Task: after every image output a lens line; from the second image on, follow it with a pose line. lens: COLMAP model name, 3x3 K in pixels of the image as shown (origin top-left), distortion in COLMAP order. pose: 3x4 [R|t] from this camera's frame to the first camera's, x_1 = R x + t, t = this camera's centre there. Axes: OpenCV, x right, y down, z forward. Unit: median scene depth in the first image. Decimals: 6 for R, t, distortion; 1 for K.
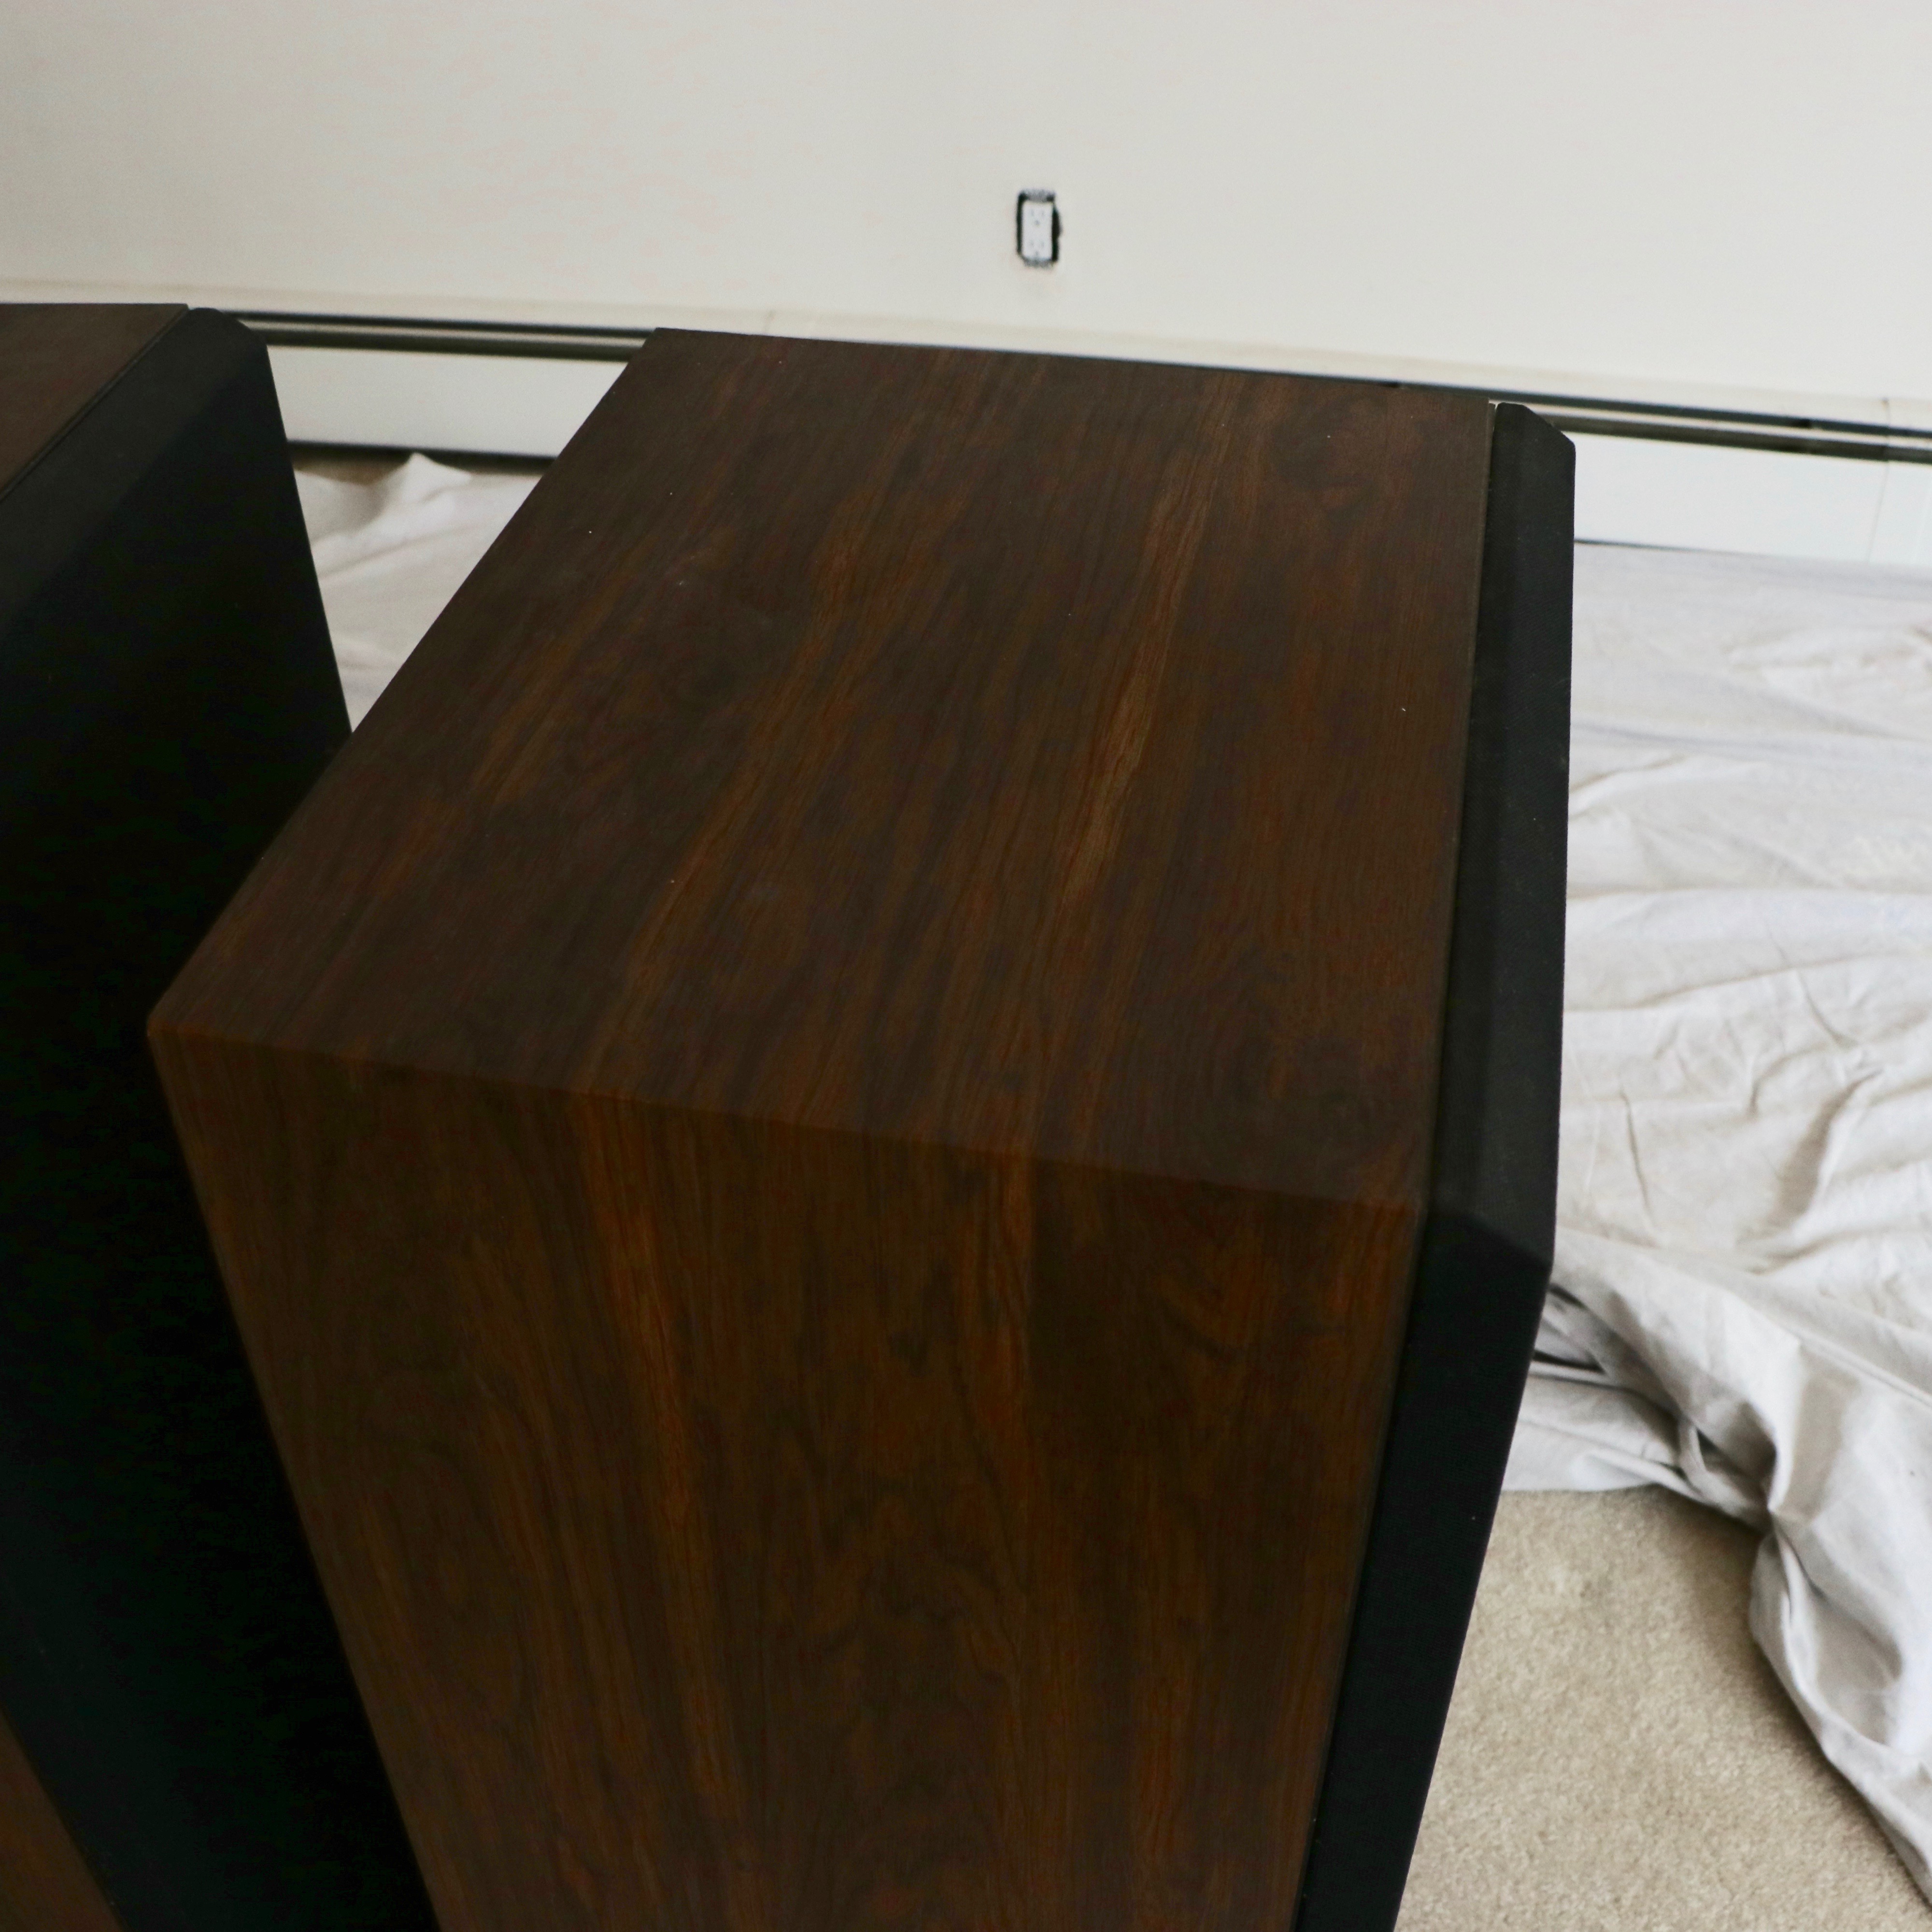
lens RADIAL K [[2266.0, 0, 952.0], [0, 2266.0, 948.7], [0, 0, 1]] dist [-0.118968, 0.000000]
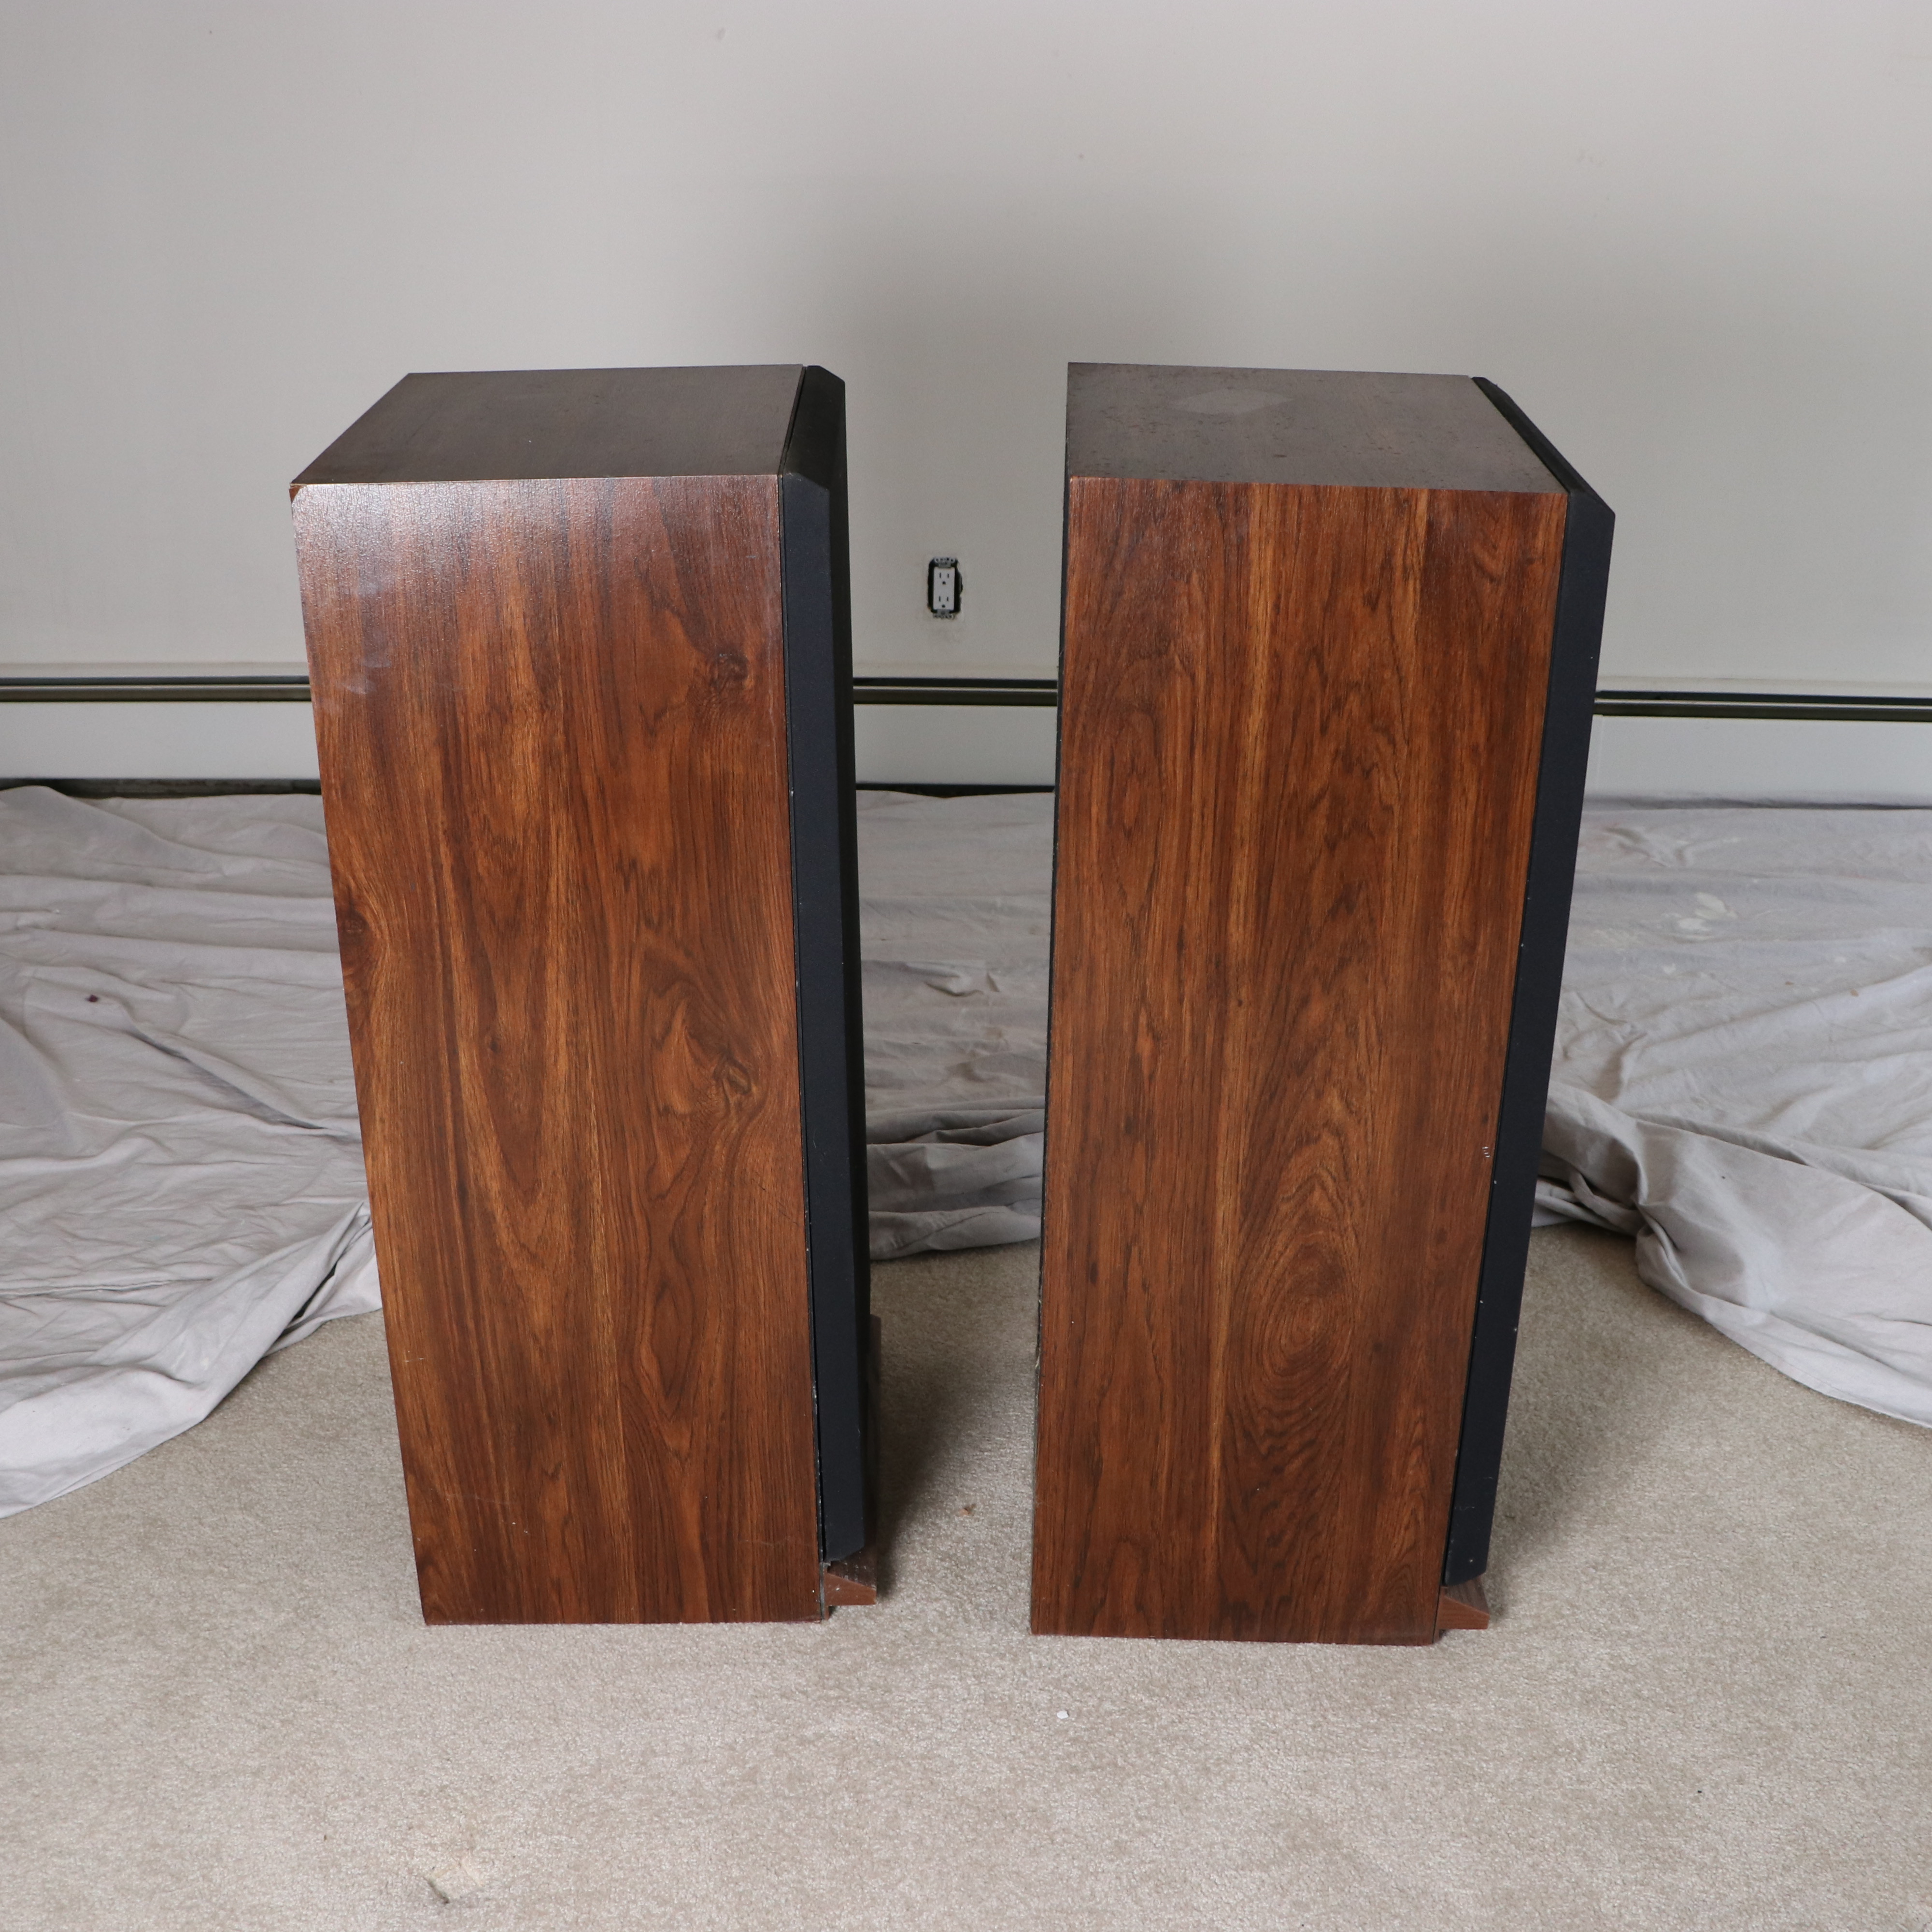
lens RADIAL K [[2389.0, 0, 918.3], [0, 2389.0, 1009.7], [0, 0, 1]] dist [-0.101446, 0.000000]
pose [[0.985545, -0.049072, 0.162152, -0.301869], [0.089242, 0.963946, -0.250687, 0.385166], [-0.144004, 0.261534, 0.954391, -0.416962]]
